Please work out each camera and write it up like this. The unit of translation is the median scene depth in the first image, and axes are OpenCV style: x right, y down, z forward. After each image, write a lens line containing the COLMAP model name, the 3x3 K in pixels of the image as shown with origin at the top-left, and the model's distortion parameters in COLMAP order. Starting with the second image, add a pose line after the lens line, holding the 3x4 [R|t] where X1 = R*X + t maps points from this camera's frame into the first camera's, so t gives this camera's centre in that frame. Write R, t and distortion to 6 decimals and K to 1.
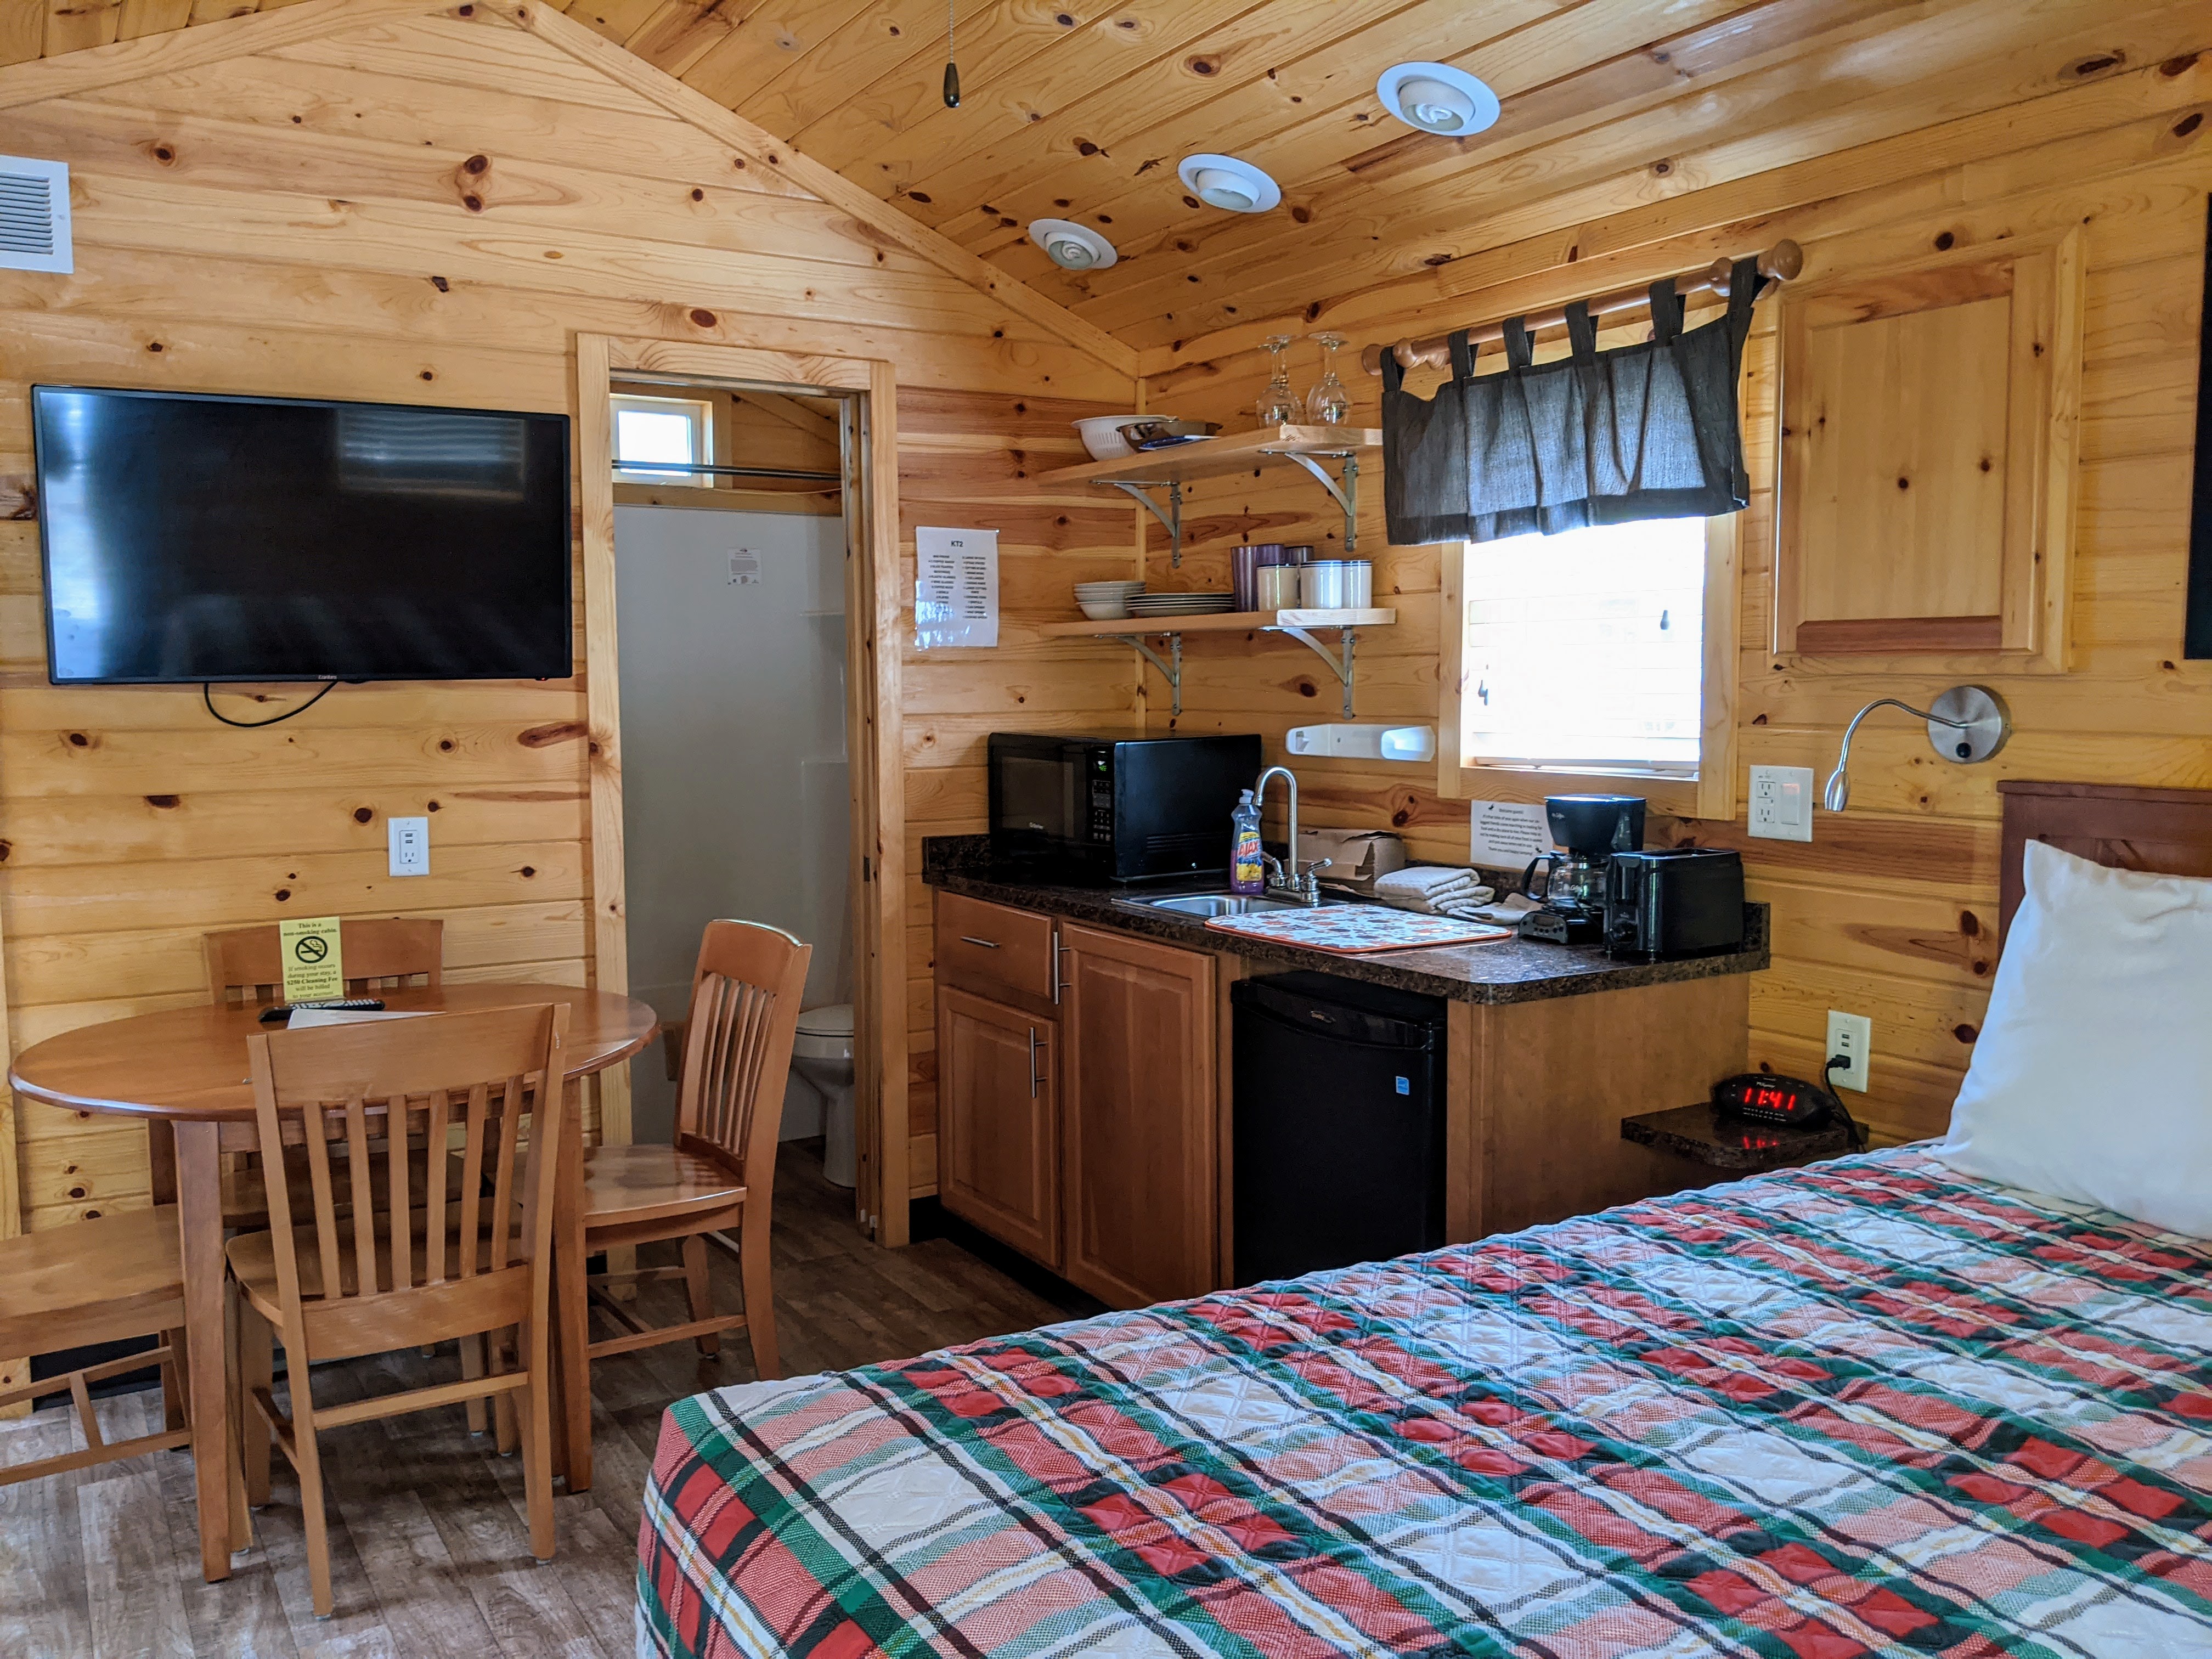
lens RADIAL K [[1775.2, 0, 1082.6], [0, 1775.2, 842.5], [0, 0, 1]] dist [0.080650, -0.149968]
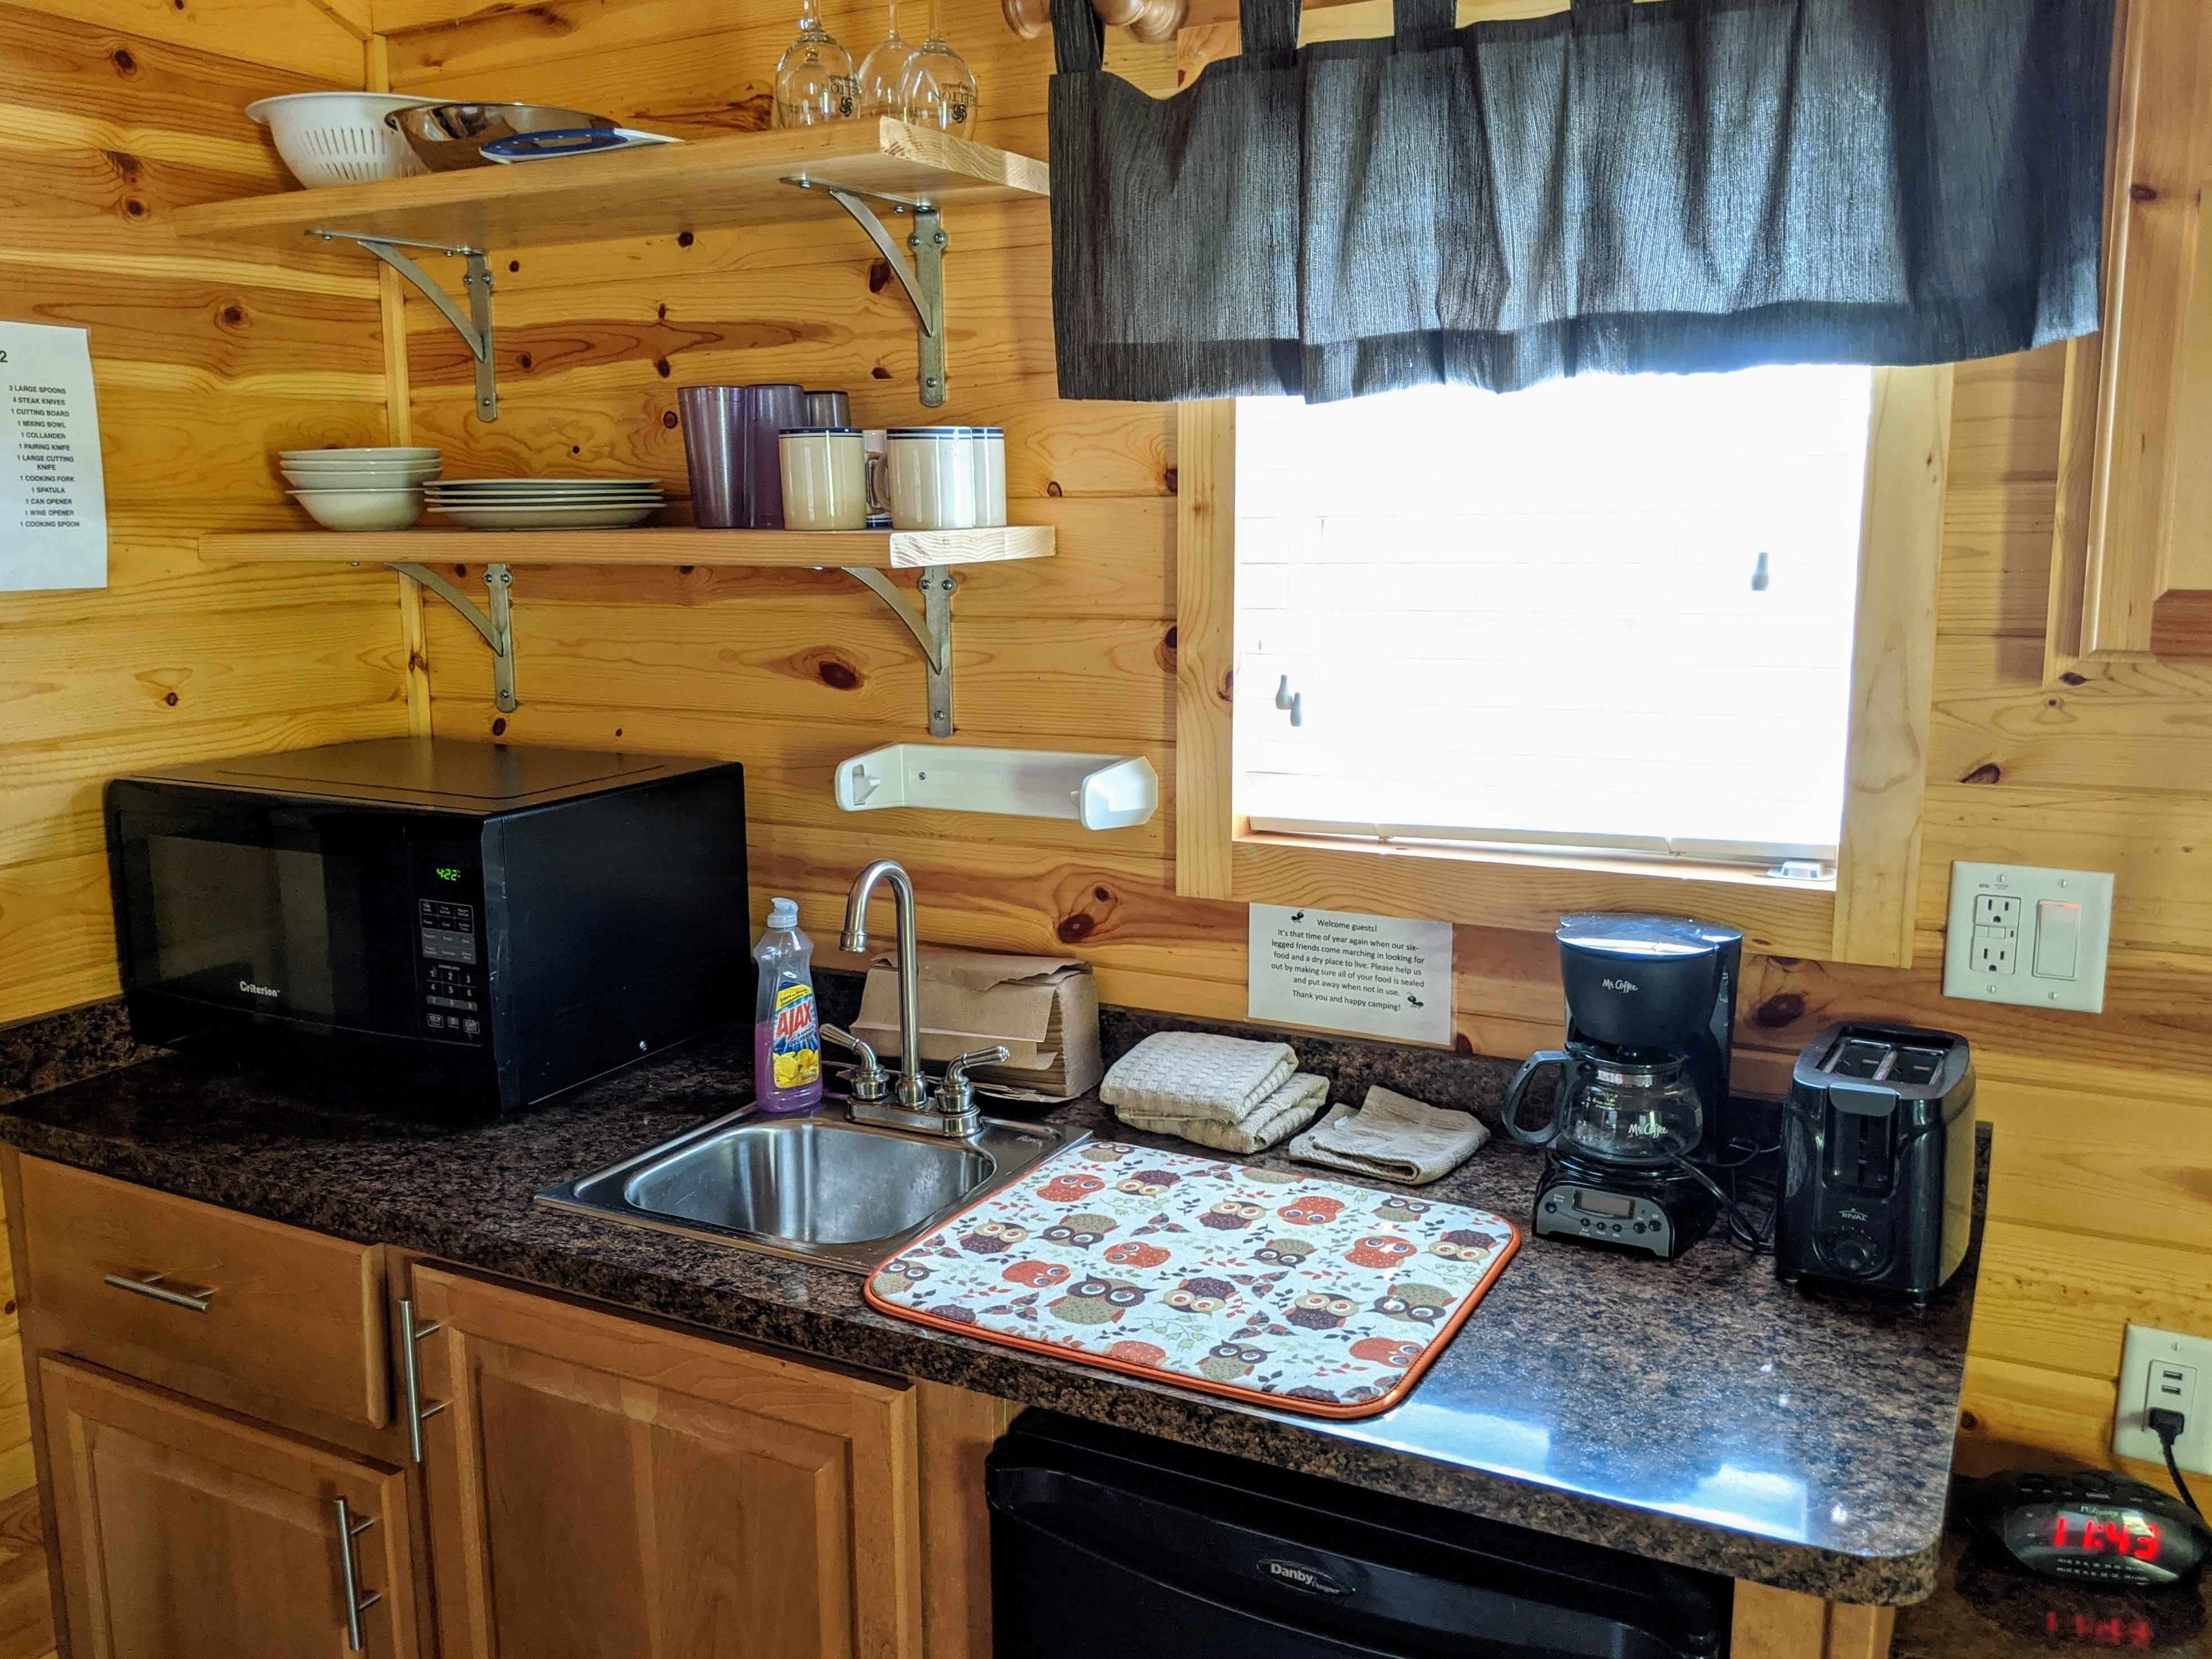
lens RADIAL K [[1839.9, 0, 1106.0], [0, 1839.9, 829.5], [0, 0, 1]] dist [0.071118, -0.131154]
pose [[0.862345, -0.085001, 0.499135, -0.094617], [0.050869, 0.995364, 0.081623, -0.100432], [-0.503759, -0.044997, 0.862671, 0.617036]]
